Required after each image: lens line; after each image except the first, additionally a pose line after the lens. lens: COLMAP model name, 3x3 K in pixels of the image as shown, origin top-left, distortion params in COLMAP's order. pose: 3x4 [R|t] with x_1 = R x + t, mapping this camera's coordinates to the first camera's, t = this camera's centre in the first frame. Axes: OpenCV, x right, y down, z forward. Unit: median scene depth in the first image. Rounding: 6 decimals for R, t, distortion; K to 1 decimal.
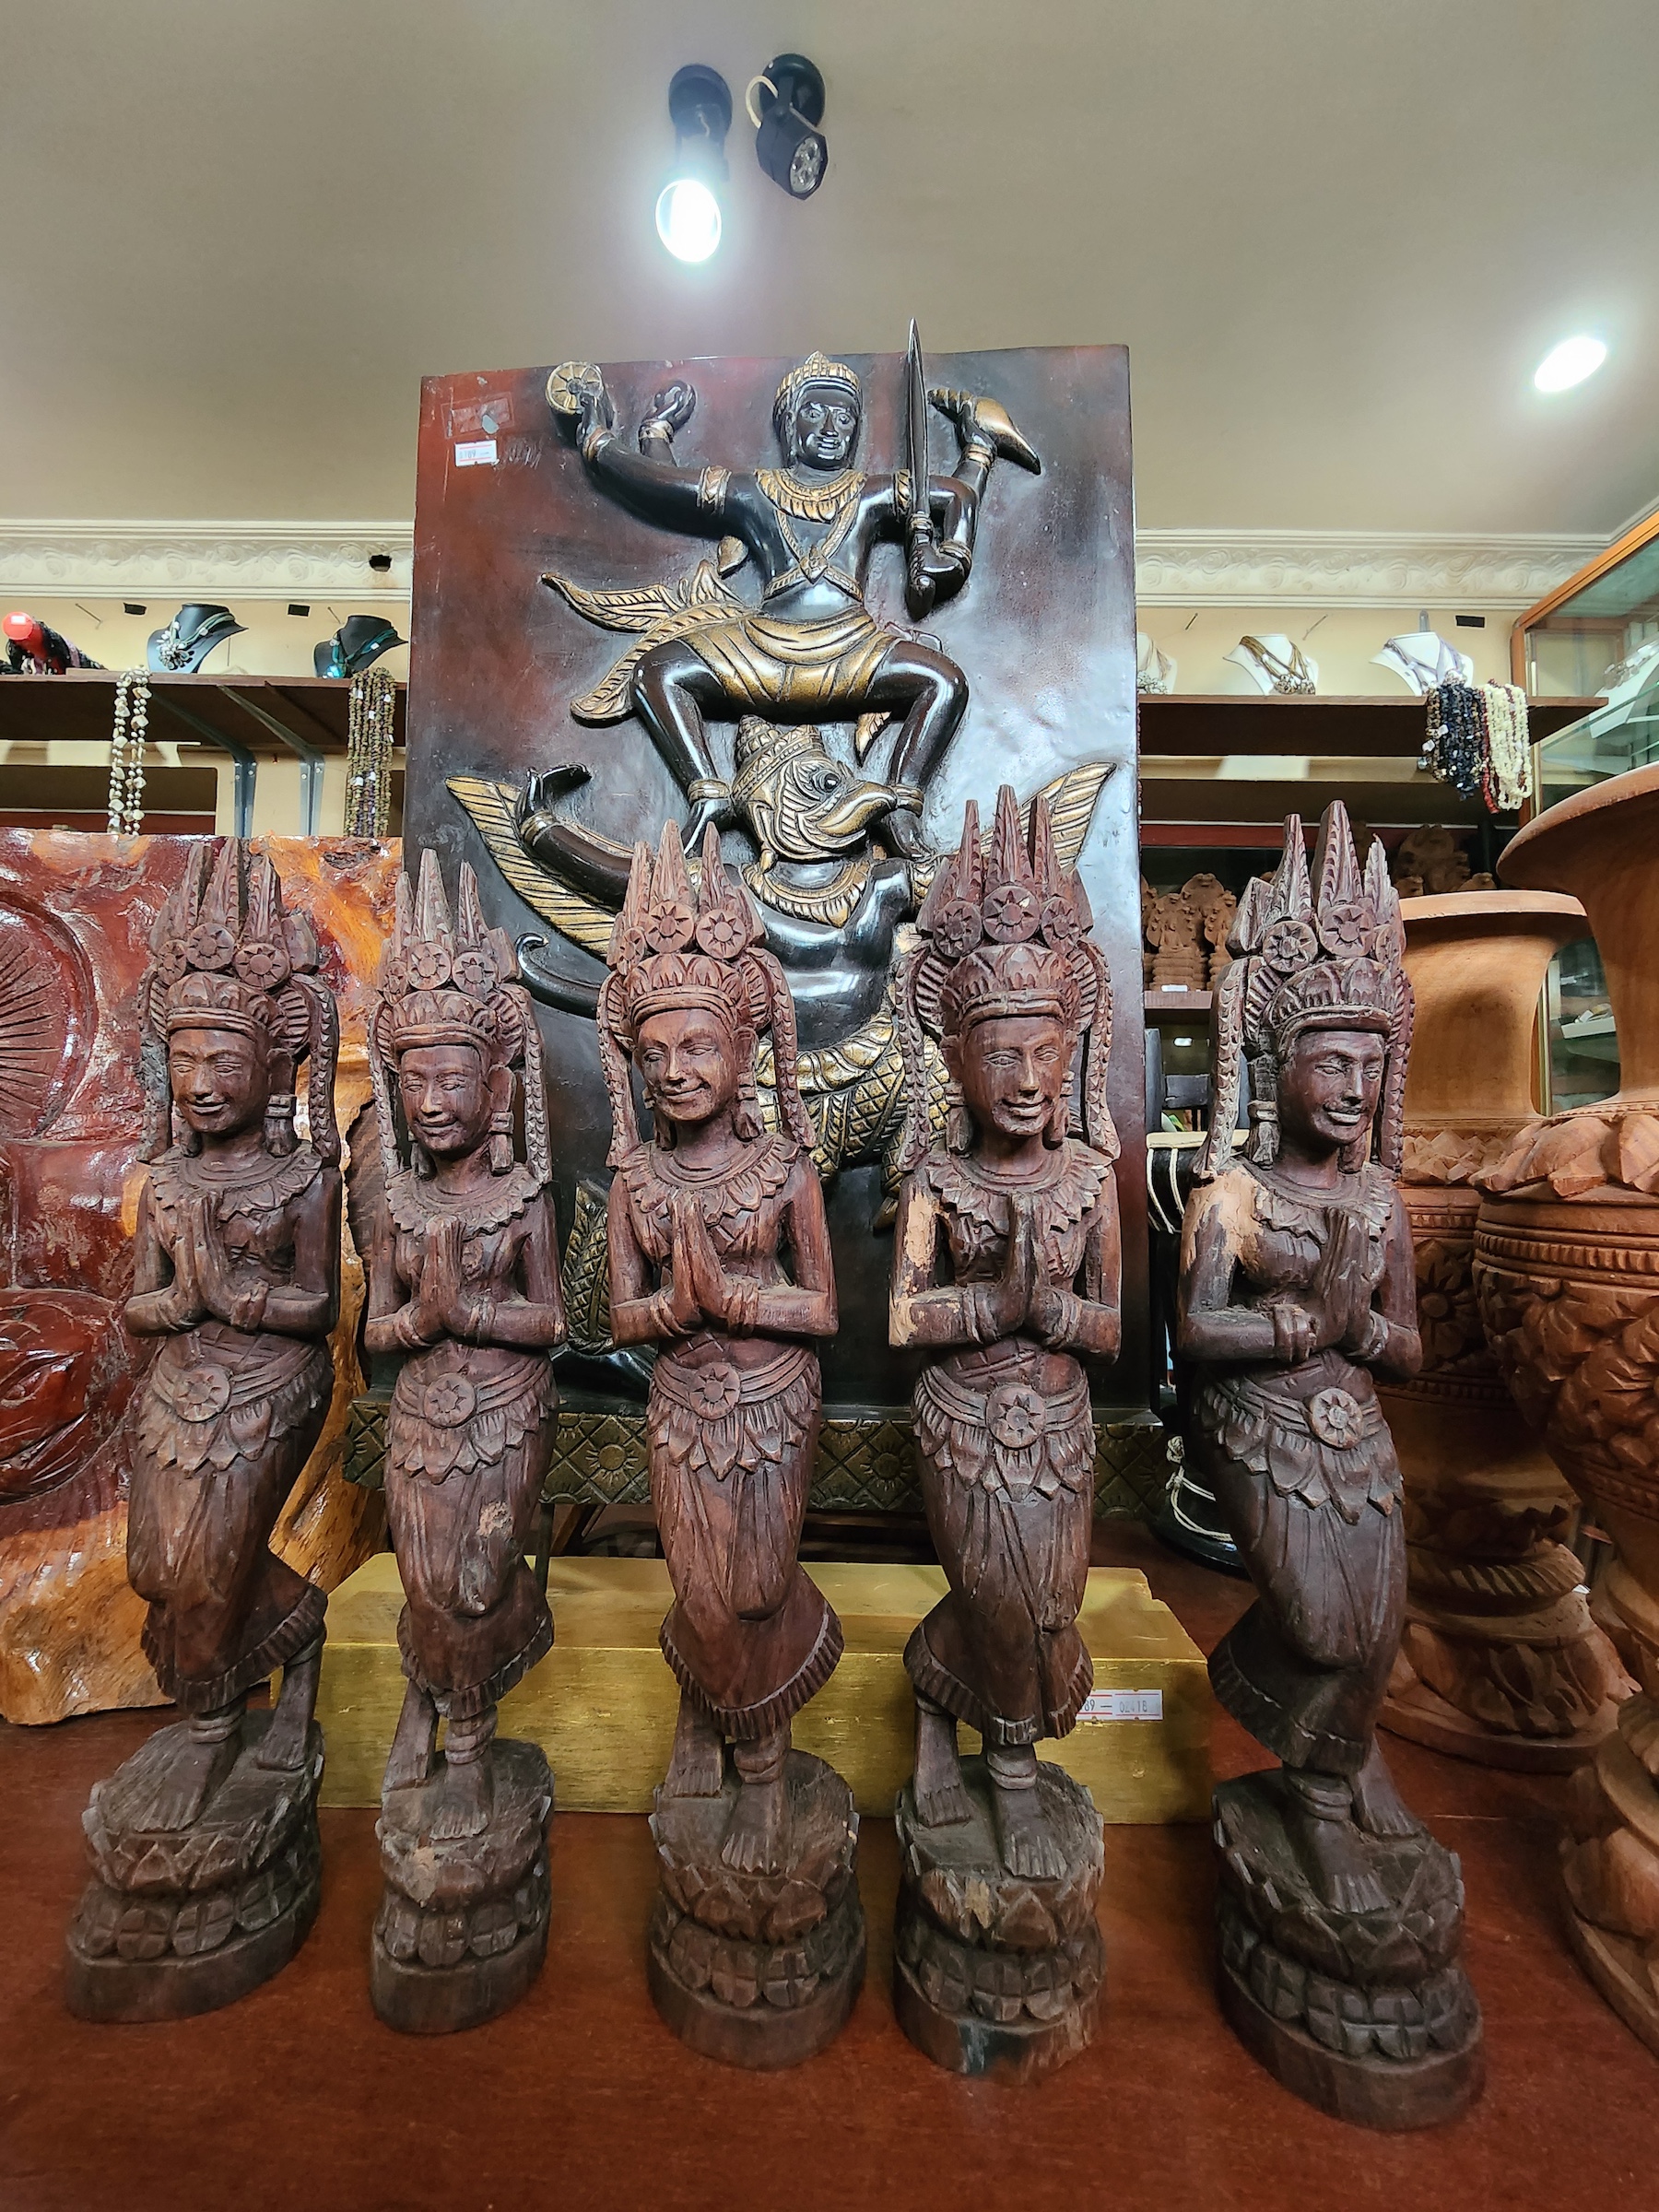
lens RADIAL K [[928.9, 0, 821.7], [0, 928.9, 1085.9], [0, 0, 1]] dist [-0.006299, 0.001775]
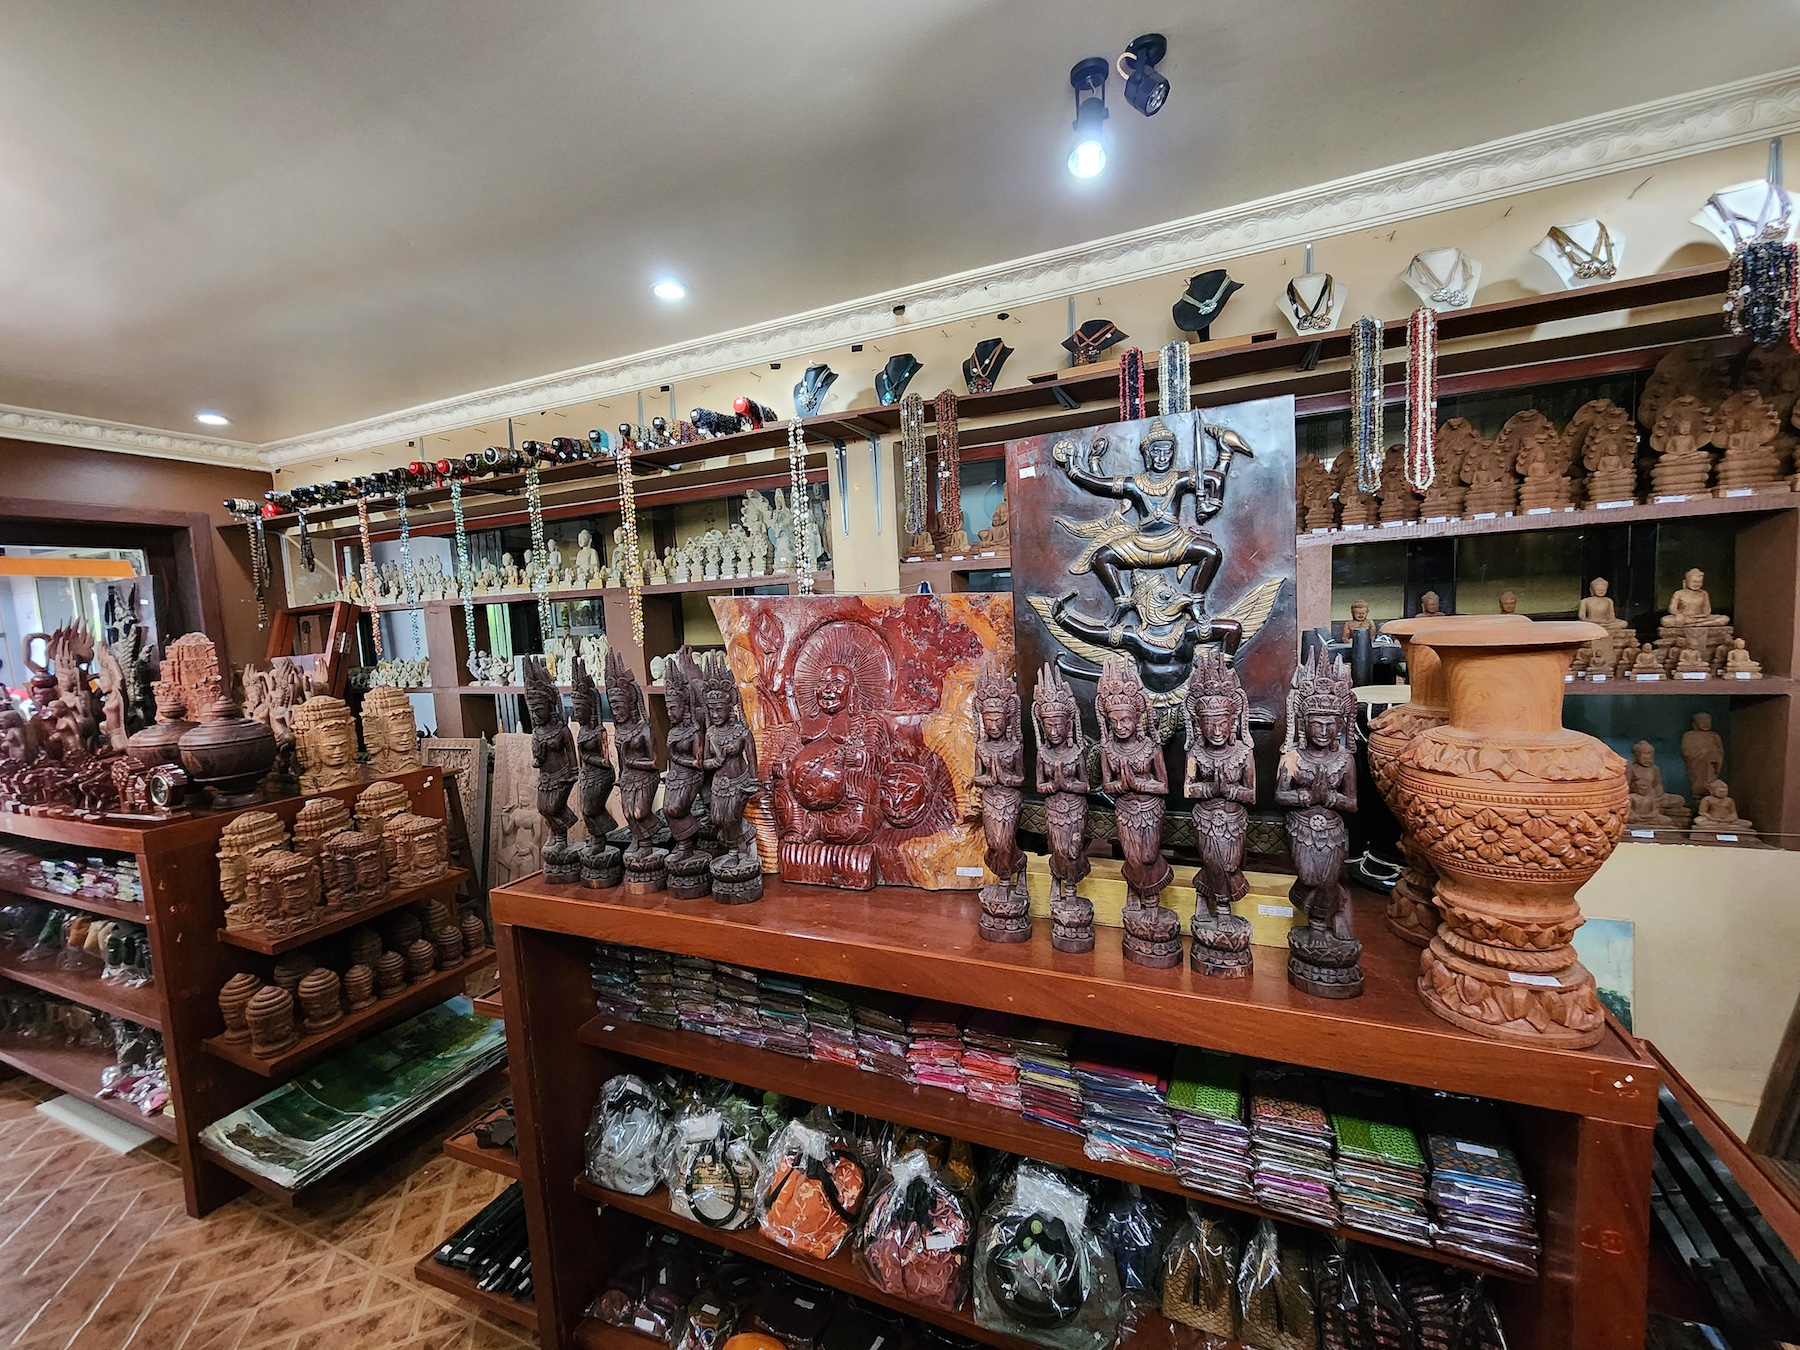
lens RADIAL K [[755.9, 0, 889.8], [0, 755.9, 674.2], [0, 0, 1]] dist [-0.006299, 0.001775]
pose [[0.914158, -0.025079, -0.404580, 0.209892], [0.092160, 0.984805, 0.147193, -0.672736], [0.394741, -0.171844, 0.902579, -1.860630]]
